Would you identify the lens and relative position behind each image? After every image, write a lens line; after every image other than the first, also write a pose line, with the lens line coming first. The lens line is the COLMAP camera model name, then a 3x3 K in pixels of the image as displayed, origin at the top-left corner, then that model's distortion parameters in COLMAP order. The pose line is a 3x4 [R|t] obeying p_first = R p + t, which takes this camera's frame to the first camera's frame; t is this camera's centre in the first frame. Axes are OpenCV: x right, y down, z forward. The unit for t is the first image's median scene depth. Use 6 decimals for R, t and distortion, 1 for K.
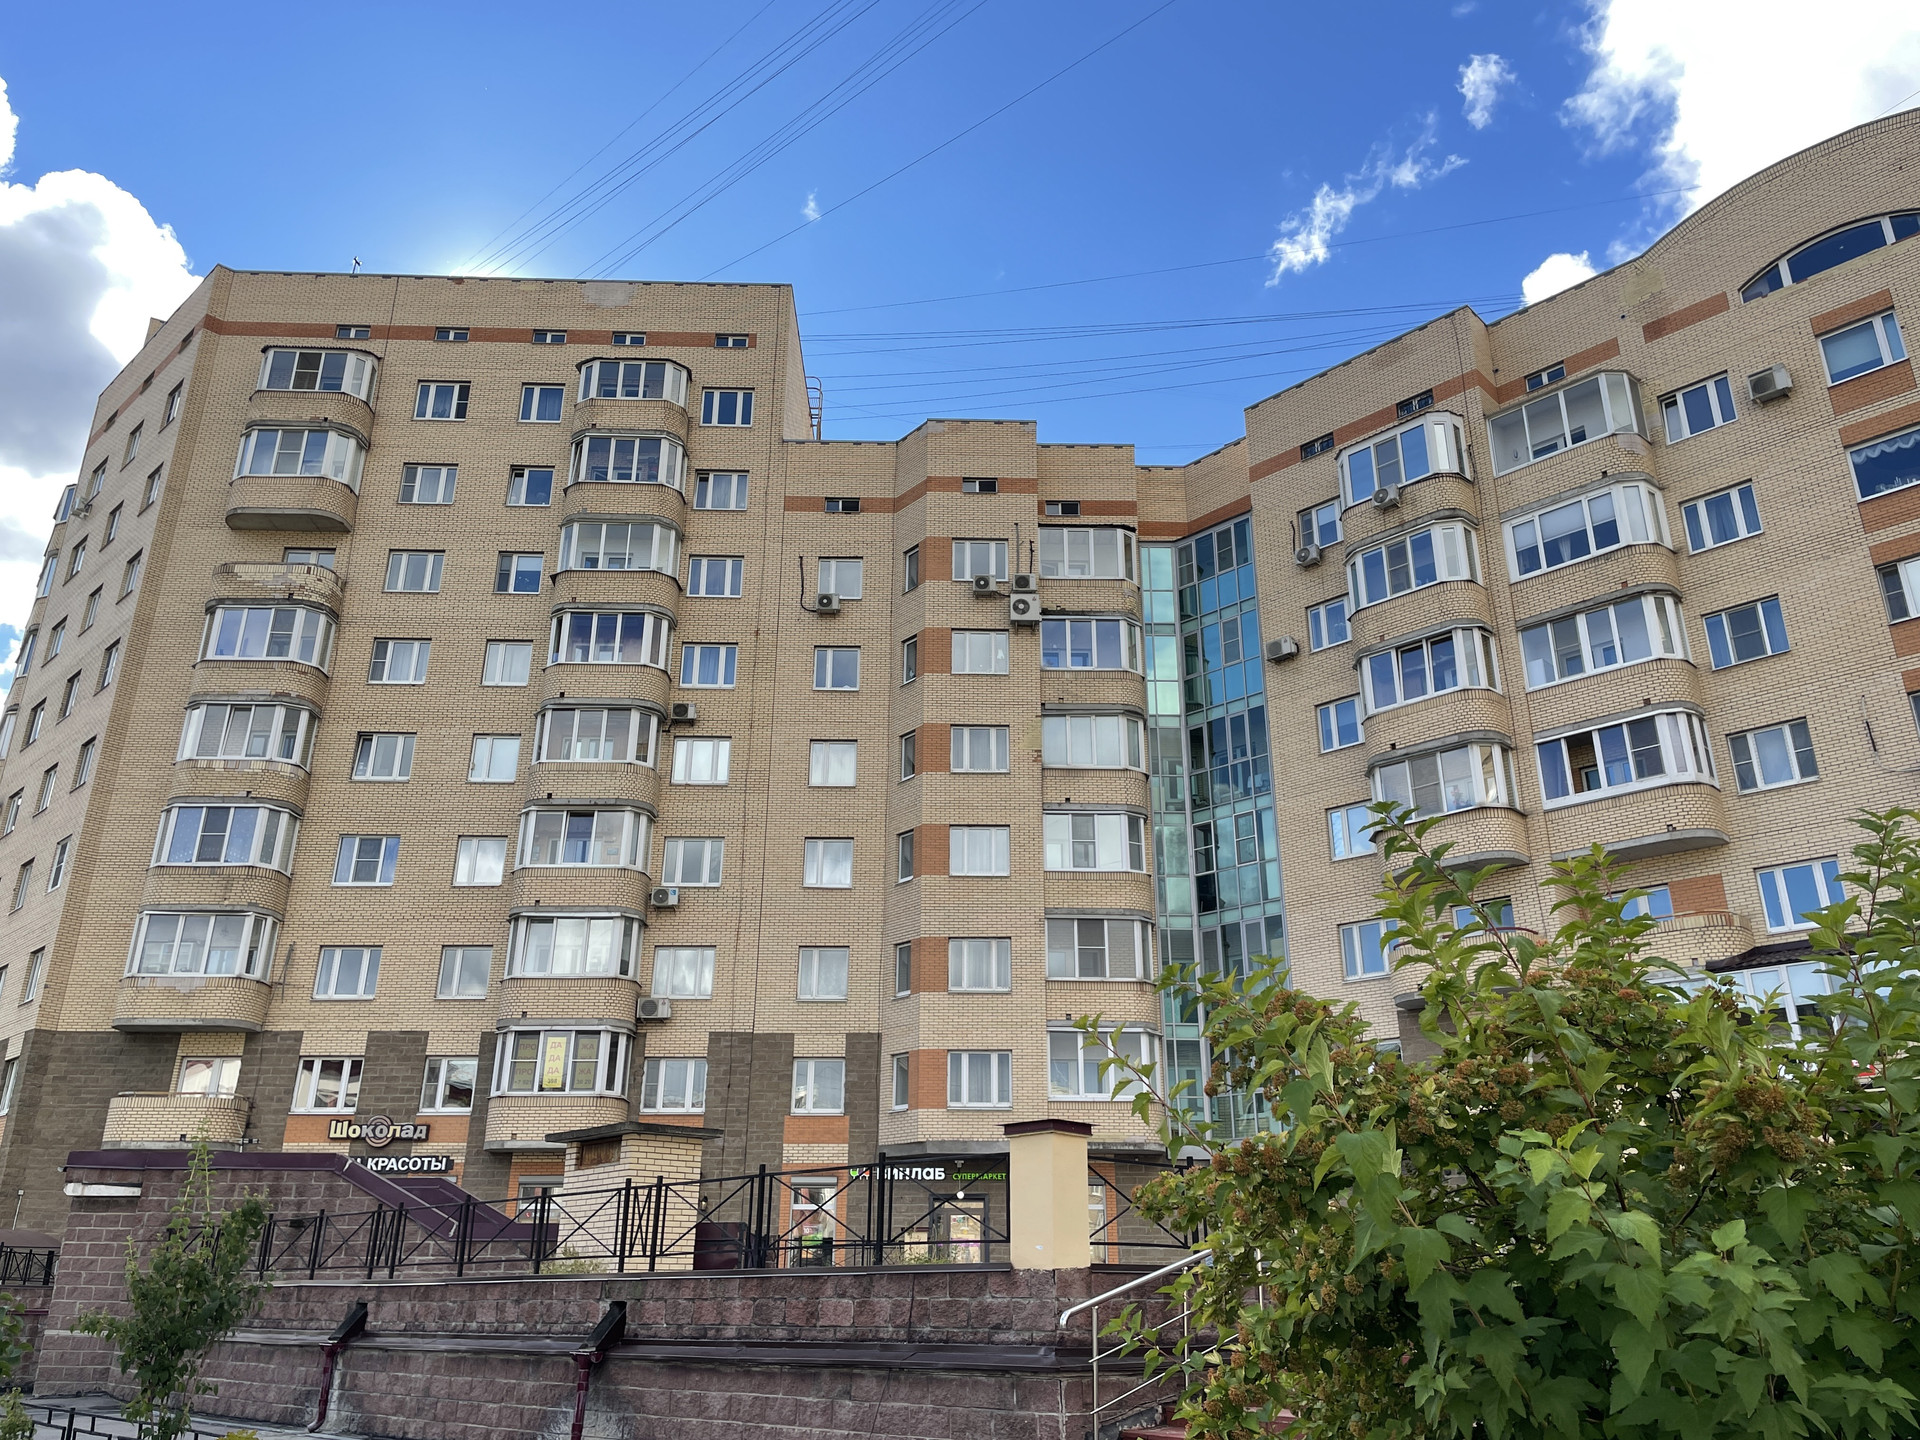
lens RADIAL K [[1435.3, 0, 960.0], [0, 1435.3, 720.0], [0, 0, 1]] dist [0.102893, -0.137238]
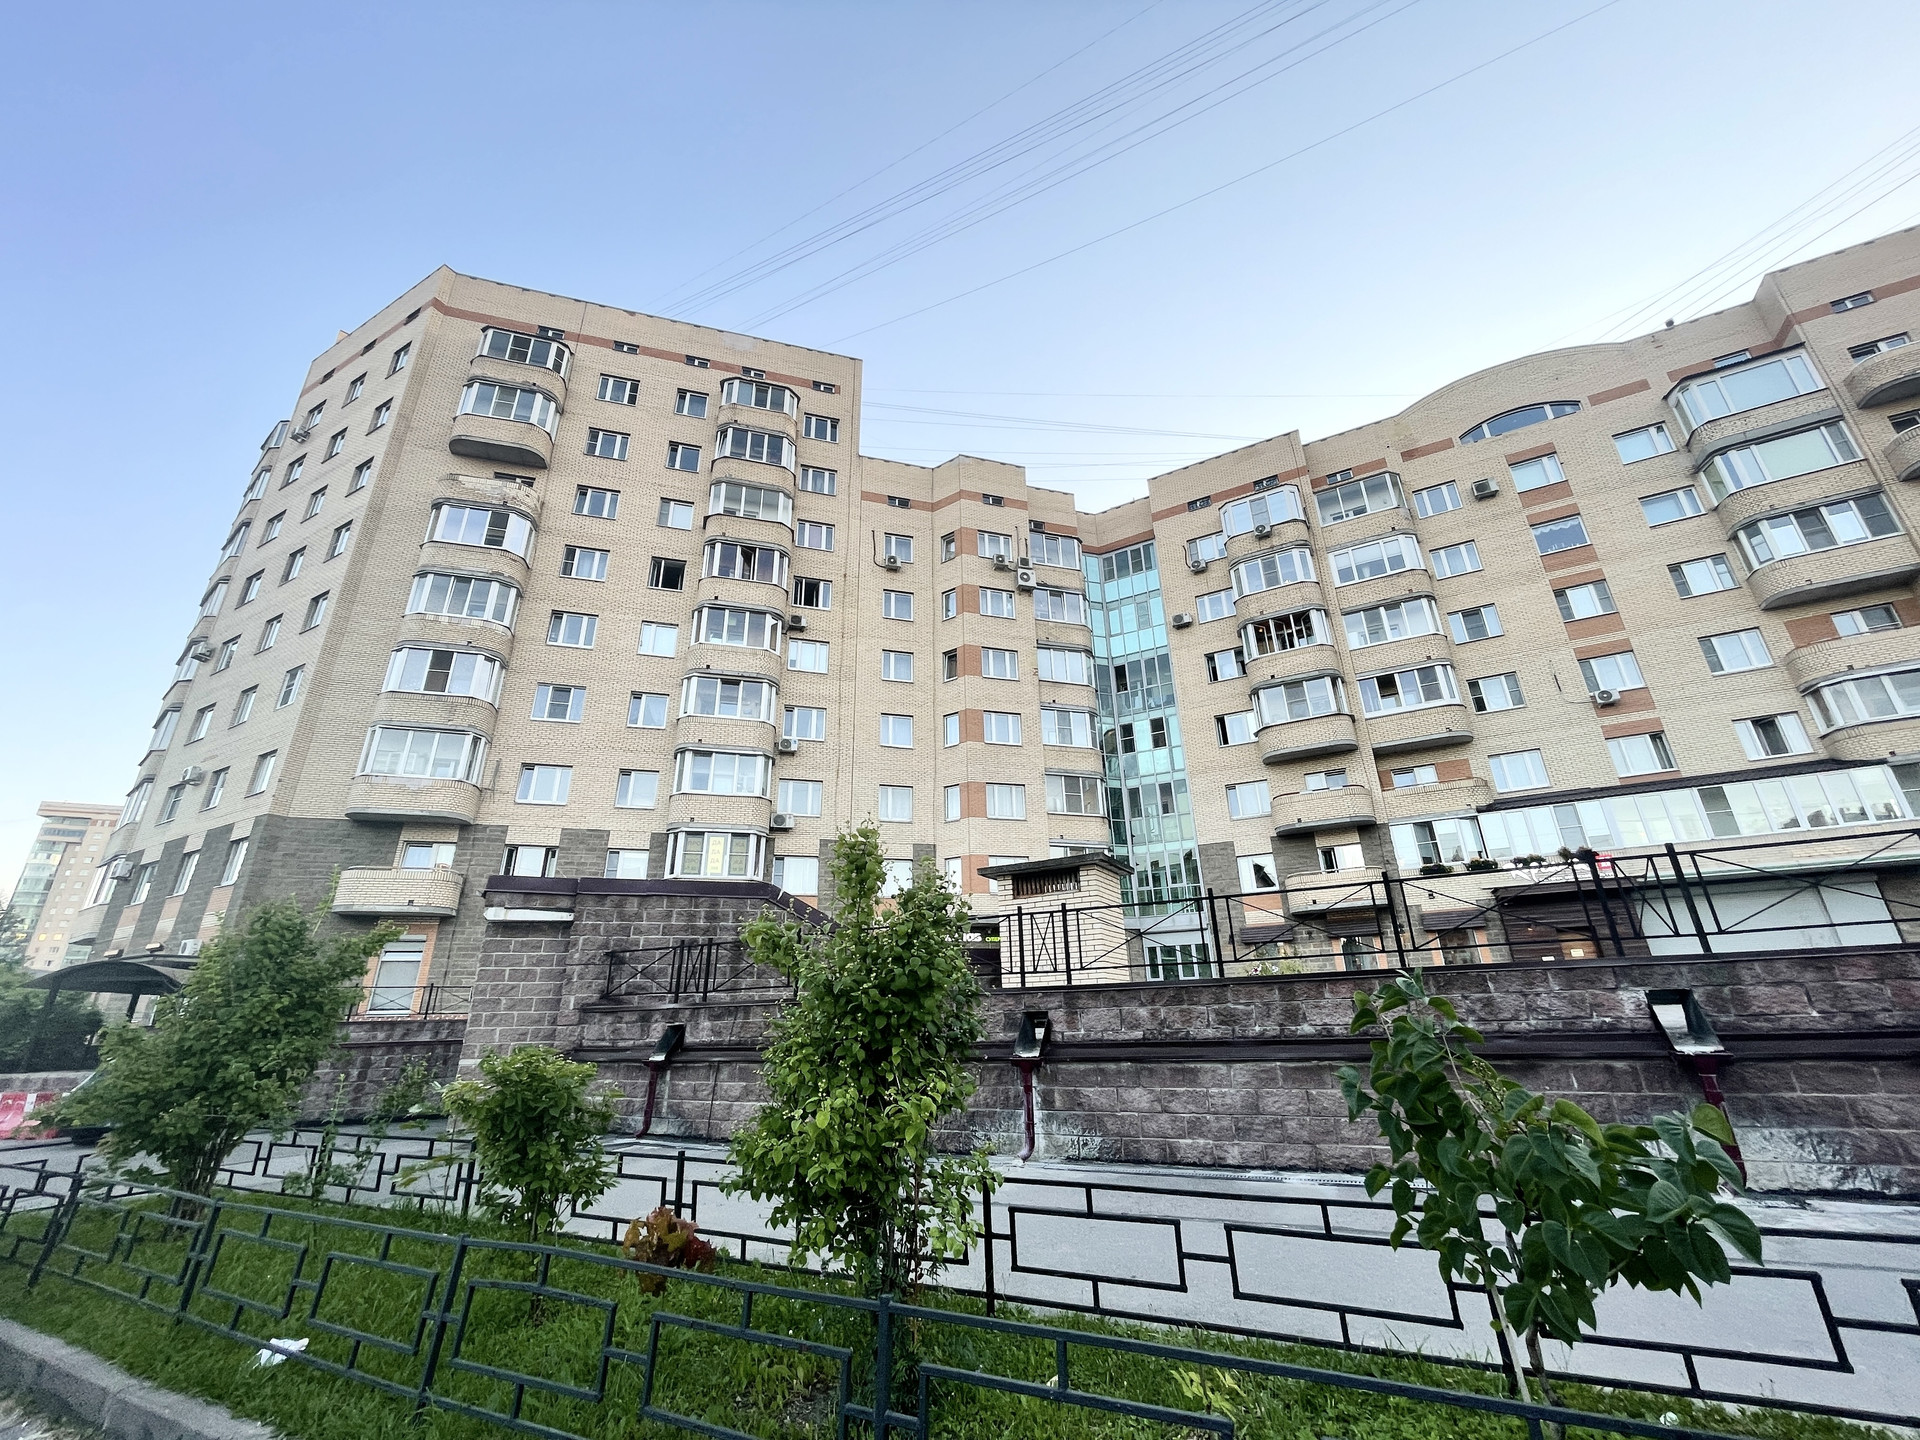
lens RADIAL K [[771.2, 0, 960.0], [0, 771.2, 720.0], [0, 0, 1]] dist [-0.002414, -0.000118]
pose [[0.963339, 0.075209, 0.257529, -0.238150], [-0.075698, 0.997098, -0.008032, 0.091045], [-0.257386, -0.011757, 0.966237, 0.222716]]
